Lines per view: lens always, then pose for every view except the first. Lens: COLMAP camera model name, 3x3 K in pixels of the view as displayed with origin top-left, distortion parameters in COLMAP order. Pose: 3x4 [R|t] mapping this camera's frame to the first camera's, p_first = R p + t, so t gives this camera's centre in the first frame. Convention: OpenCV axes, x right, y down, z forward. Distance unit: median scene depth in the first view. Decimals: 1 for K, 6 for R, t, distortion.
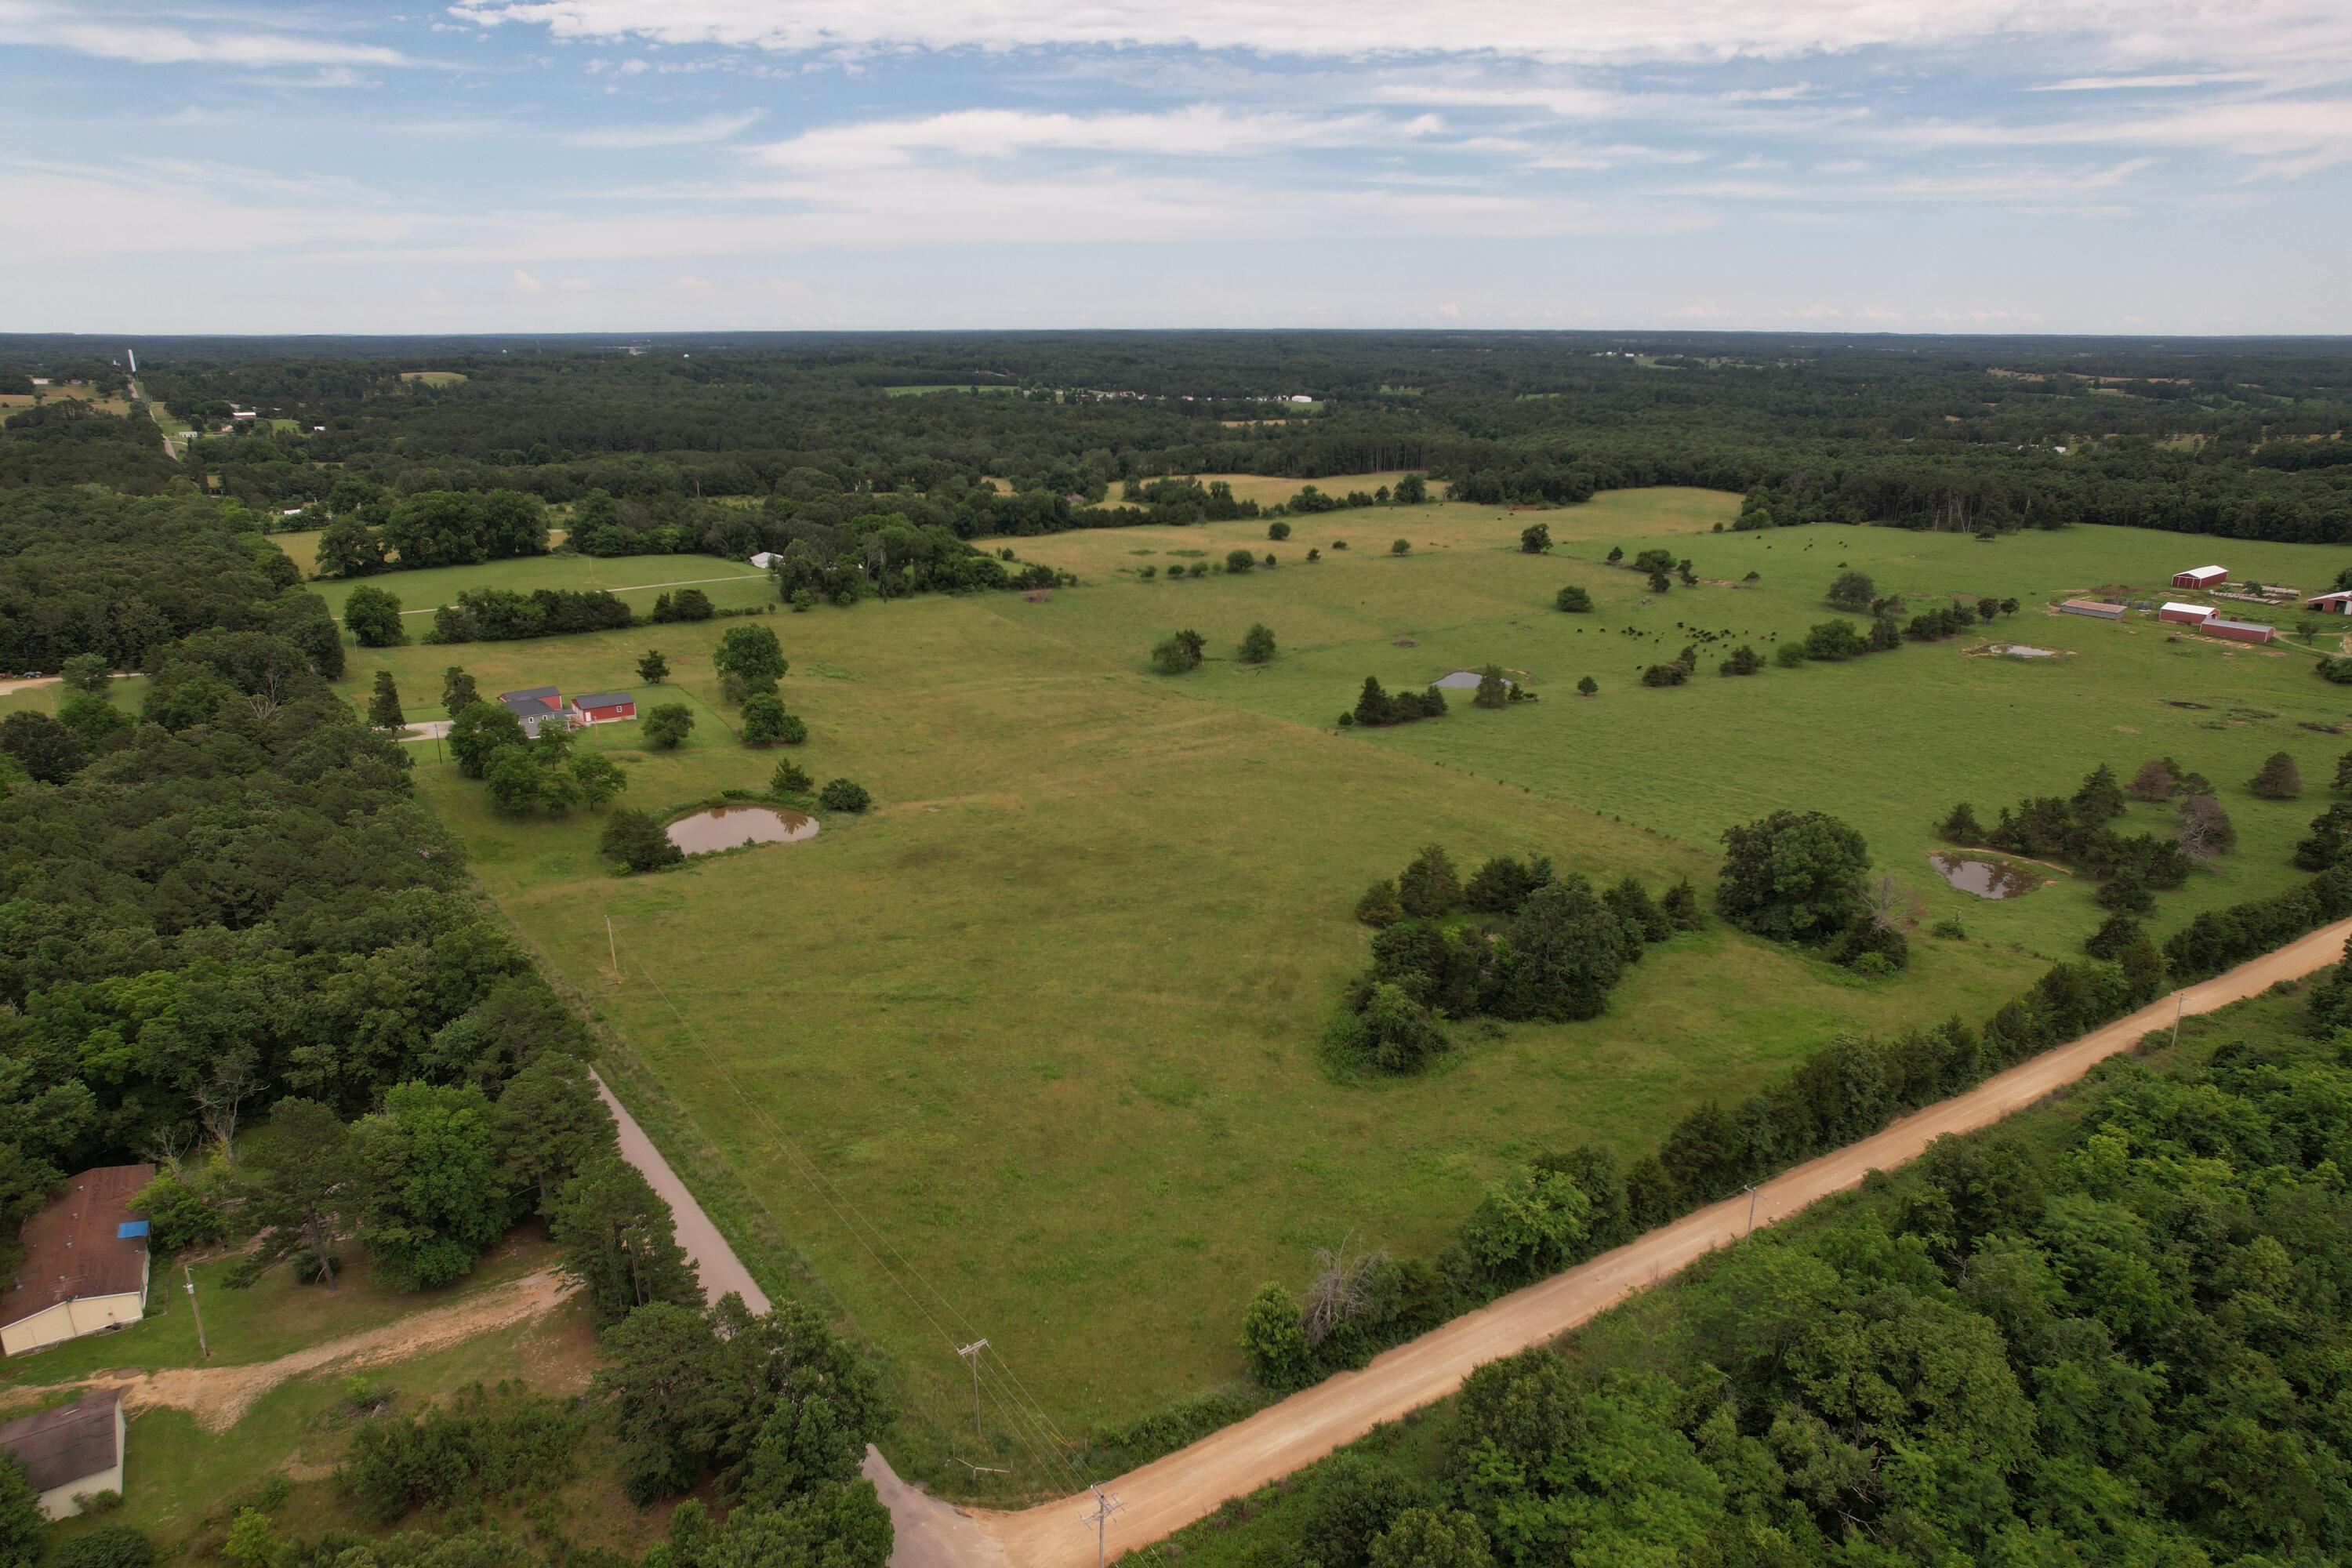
lens RADIAL K [[1506.9, 0, 1176.0], [0, 1506.9, 784.0], [0, 0, 1]] dist [-0.075995, 0.073551]
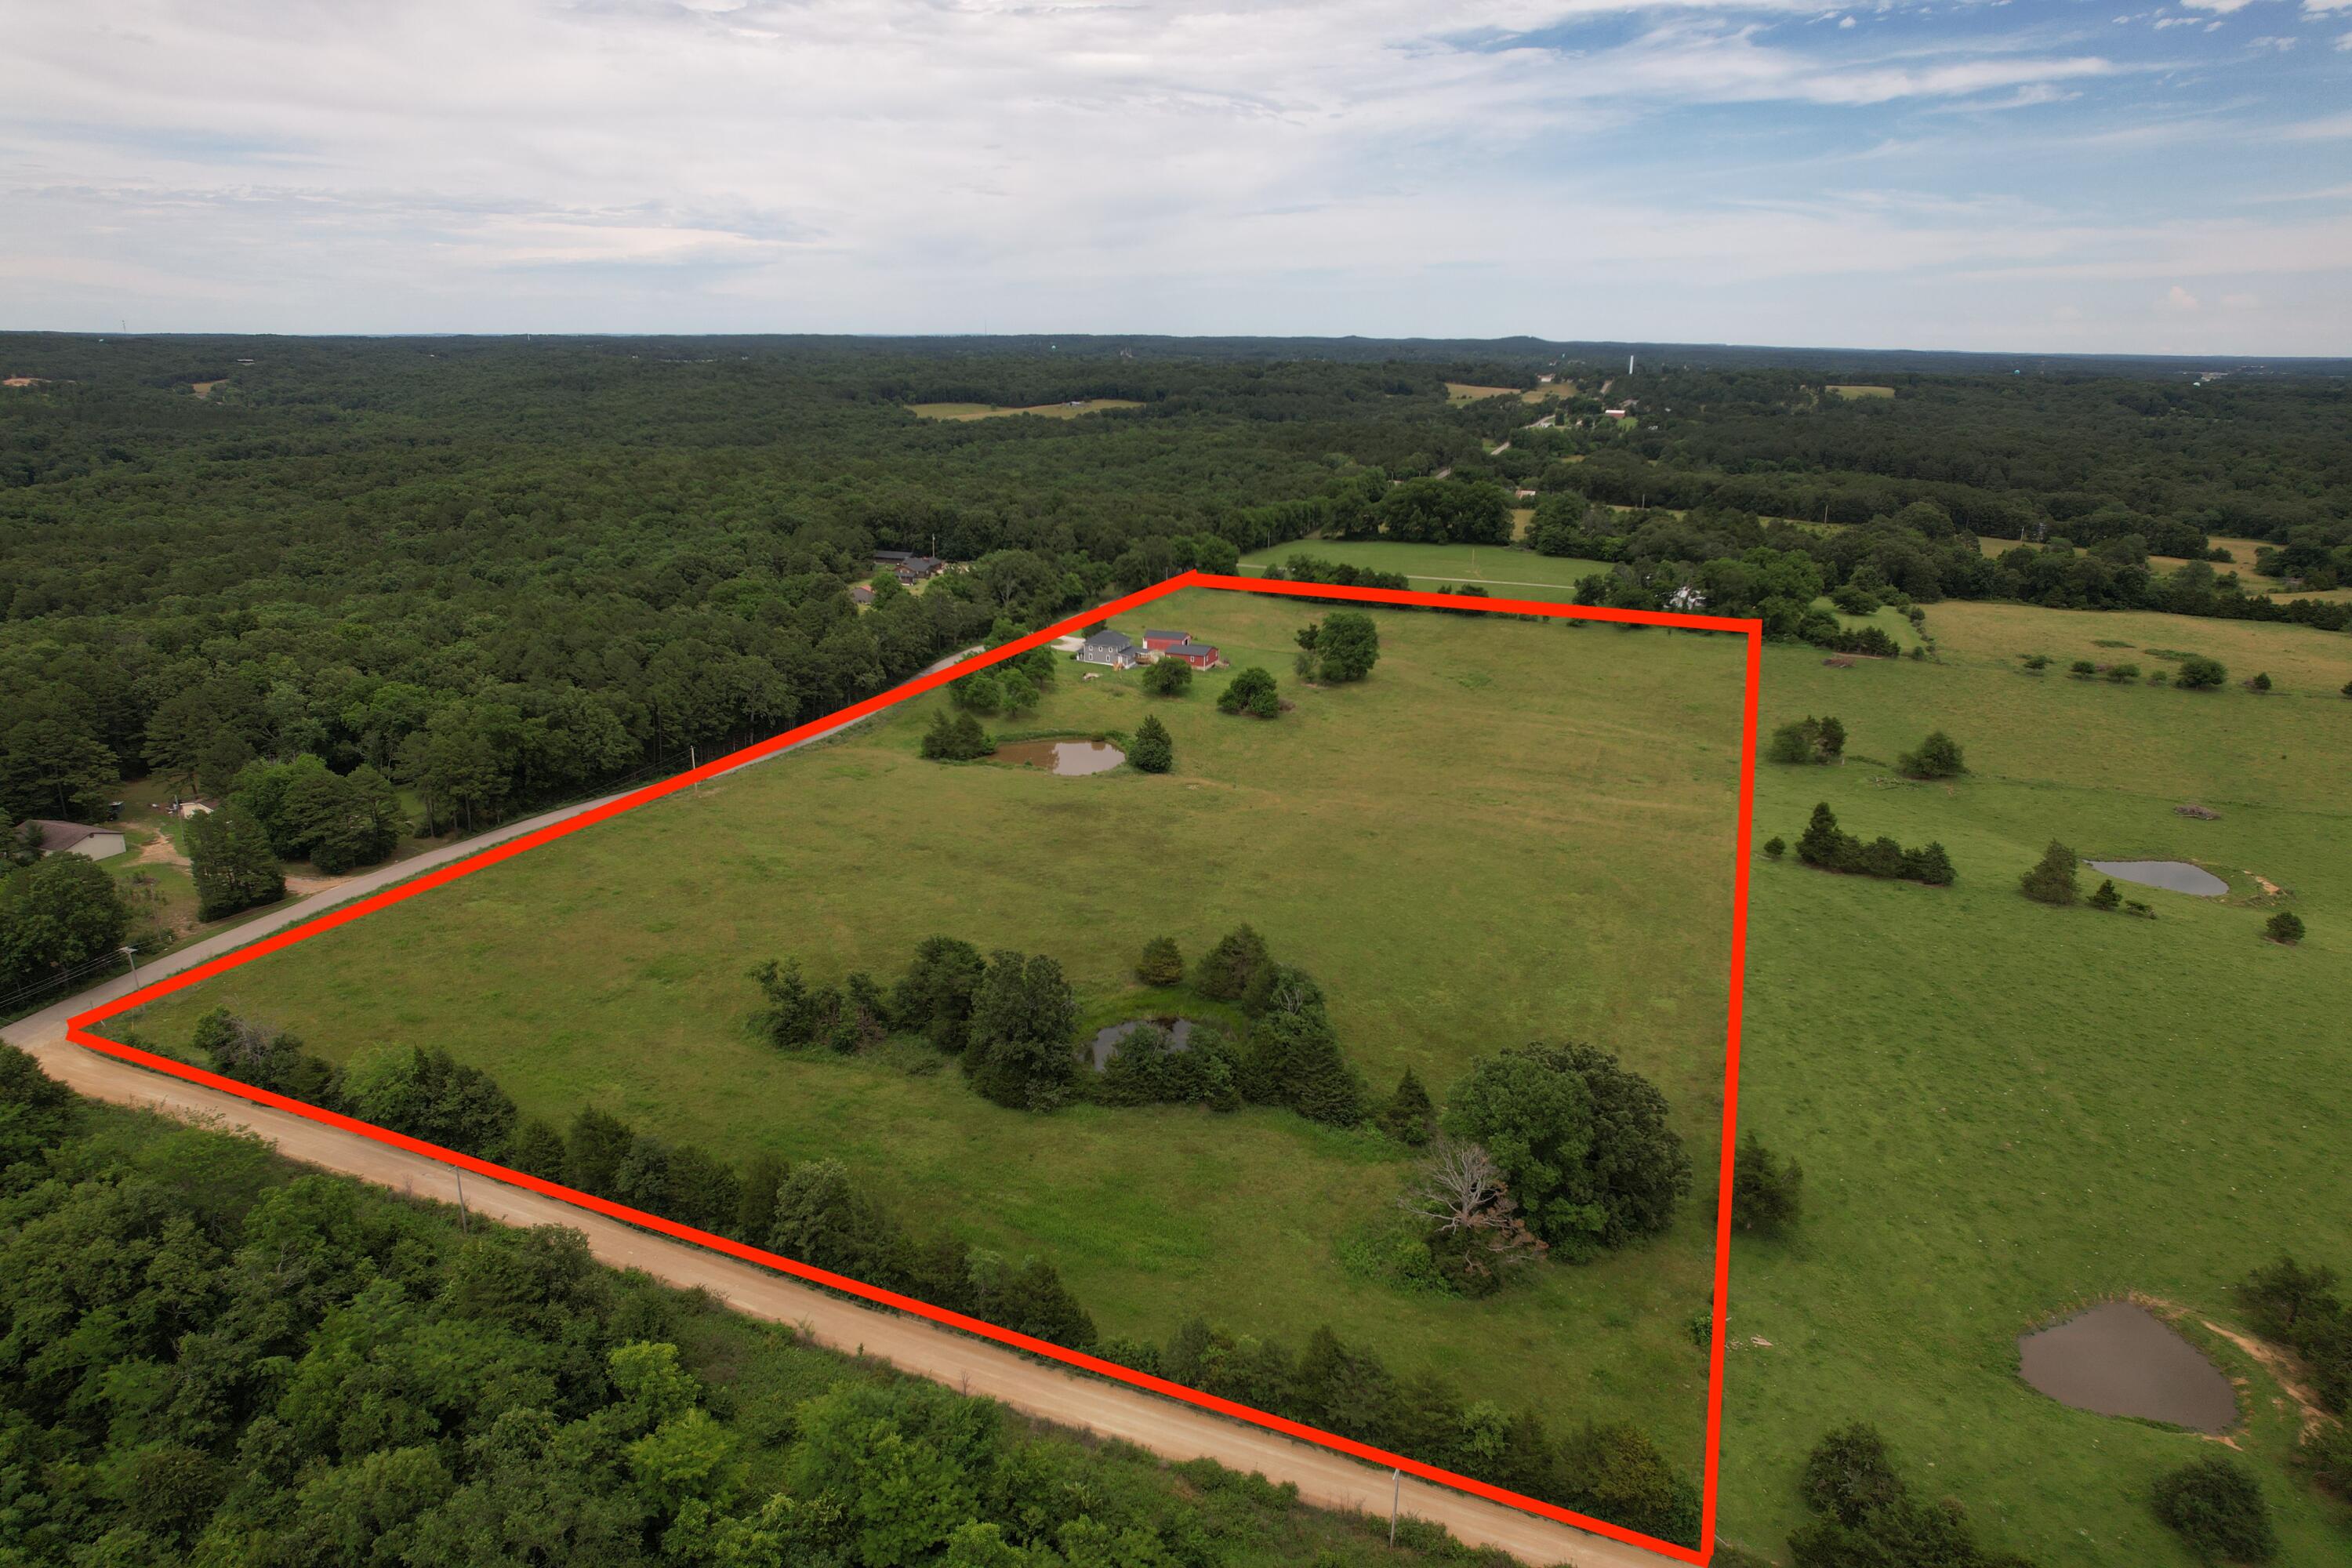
lens RADIAL K [[1506.9, 0, 1176.0], [0, 1506.9, 784.0], [0, 0, 1]] dist [-0.075995, 0.073551]
pose [[0.548422, 0.244505, -0.799657, 0.357246], [-0.252914, 0.960008, 0.120080, -0.057521], [0.797037, 0.136390, 0.588328, 0.189730]]
